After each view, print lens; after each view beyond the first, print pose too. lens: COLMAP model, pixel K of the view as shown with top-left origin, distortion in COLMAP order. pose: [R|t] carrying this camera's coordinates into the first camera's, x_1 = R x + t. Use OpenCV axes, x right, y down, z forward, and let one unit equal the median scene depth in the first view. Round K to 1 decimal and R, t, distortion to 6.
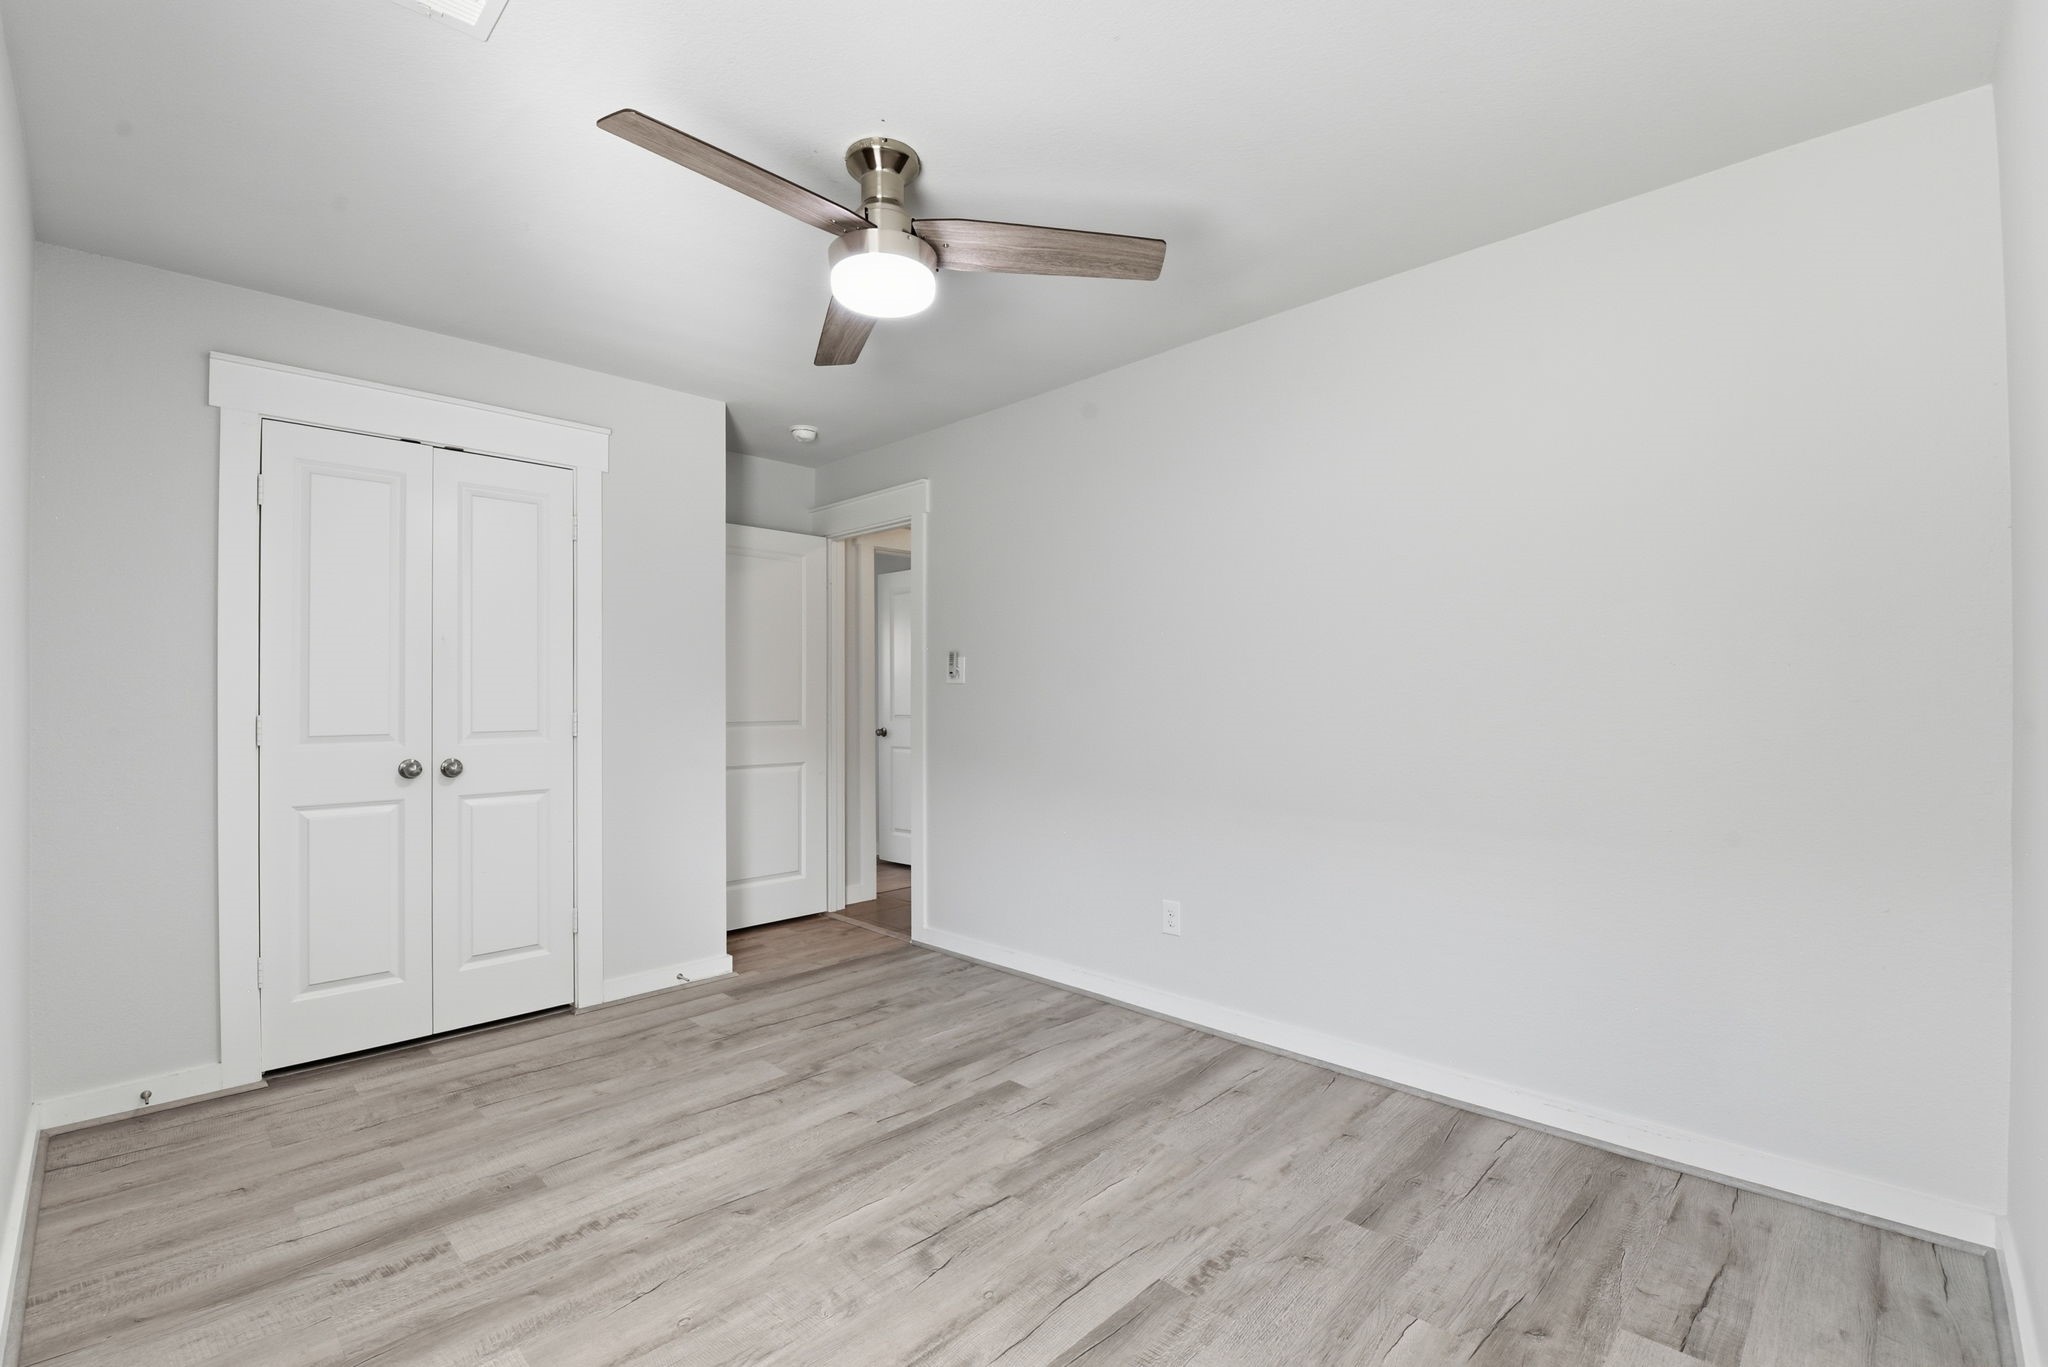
lens RADIAL K [[906.1, 0, 1024.0], [0, 906.1, 683.5], [0, 0, 1]] dist [0.000195, -0.010607]
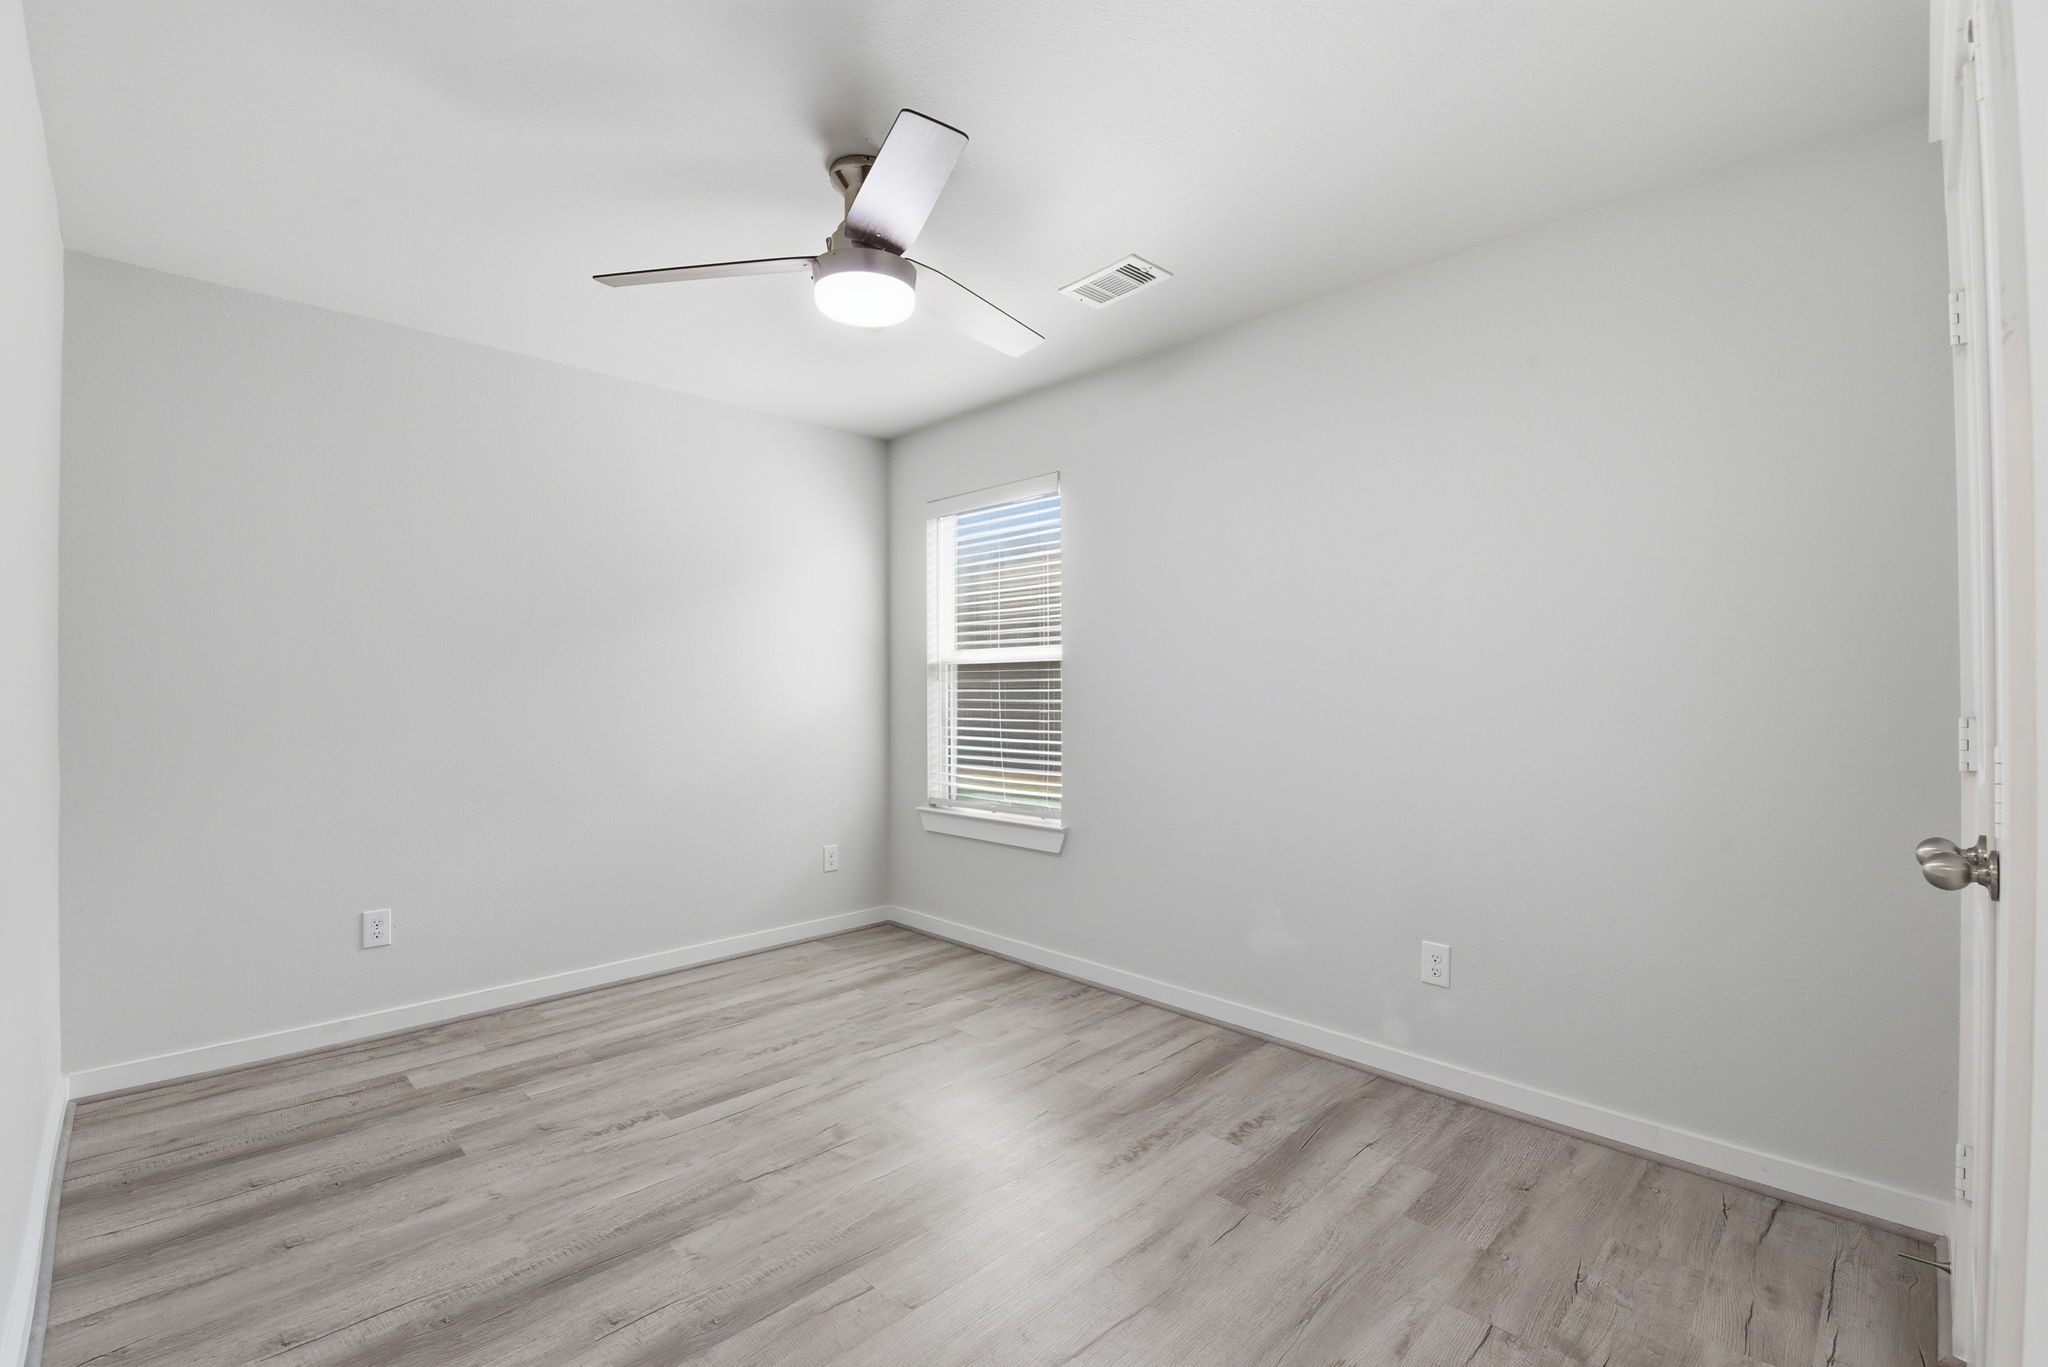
lens RADIAL K [[906.1, 0, 1024.0], [0, 906.1, 683.5], [0, 0, 1]] dist [0.000195, -0.010607]
pose [[-0.999890, 0.007989, 0.012507, -0.343258], [0.007760, 0.999803, -0.018261, 0.025722], [-0.012650, -0.018161, -0.999755, 2.008062]]
